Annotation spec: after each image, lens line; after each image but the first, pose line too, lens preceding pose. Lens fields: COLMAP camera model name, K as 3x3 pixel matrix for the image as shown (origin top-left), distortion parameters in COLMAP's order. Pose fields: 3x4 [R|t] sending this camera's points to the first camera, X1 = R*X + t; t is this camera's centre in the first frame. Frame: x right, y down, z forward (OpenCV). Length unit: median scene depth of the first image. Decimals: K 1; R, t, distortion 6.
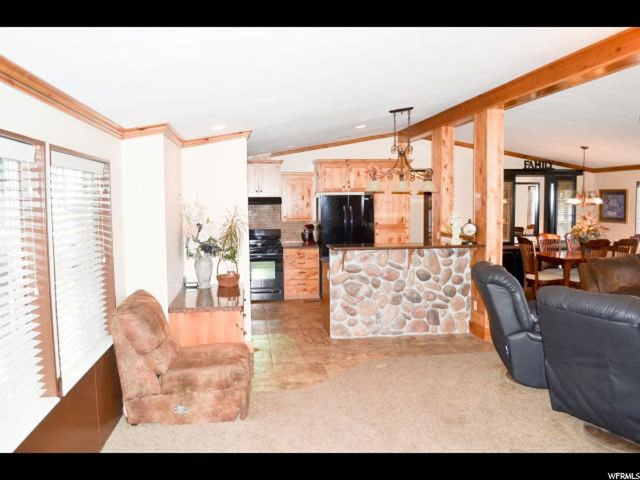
lens RADIAL K [[534.4, 0, 314.6], [0, 534.4, 237.8], [0, 0, 1]] dist [-0.052088, 0.009699]
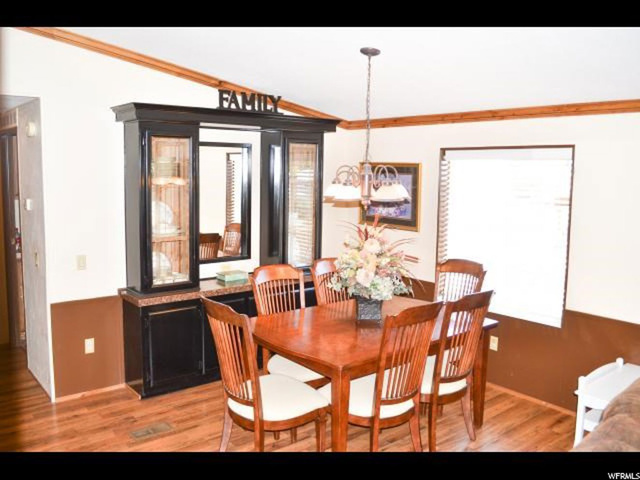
lens RADIAL K [[534.4, 0, 316.7], [0, 534.4, 234.5], [0, 0, 1]] dist [-0.052088, 0.009699]
pose [[0.850416, -0.045343, 0.524153, 0.329670], [0.016788, 0.998111, 0.059106, -0.076554], [-0.525842, -0.041466, 0.849571, 0.833093]]
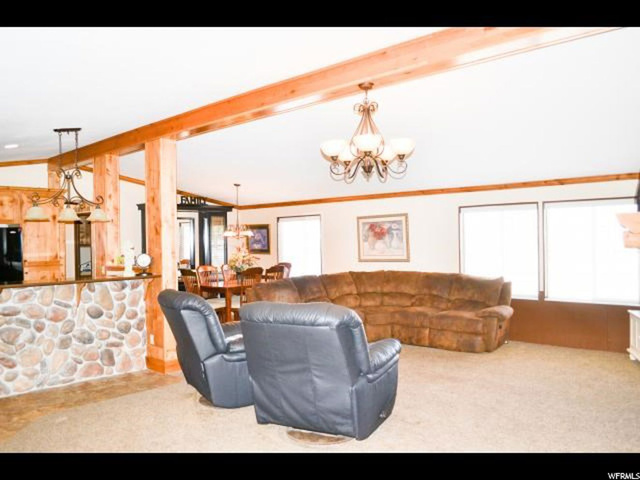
lens RADIAL K [[534.4, 0, 317.0], [0, 534.4, 236.4], [0, 0, 1]] dist [-0.052088, 0.009699]
pose [[0.779702, -0.001858, 0.626148, -0.064524], [0.055256, 0.996298, -0.065850, 0.021189], [-0.623707, 0.085942, 0.776919, 0.052491]]
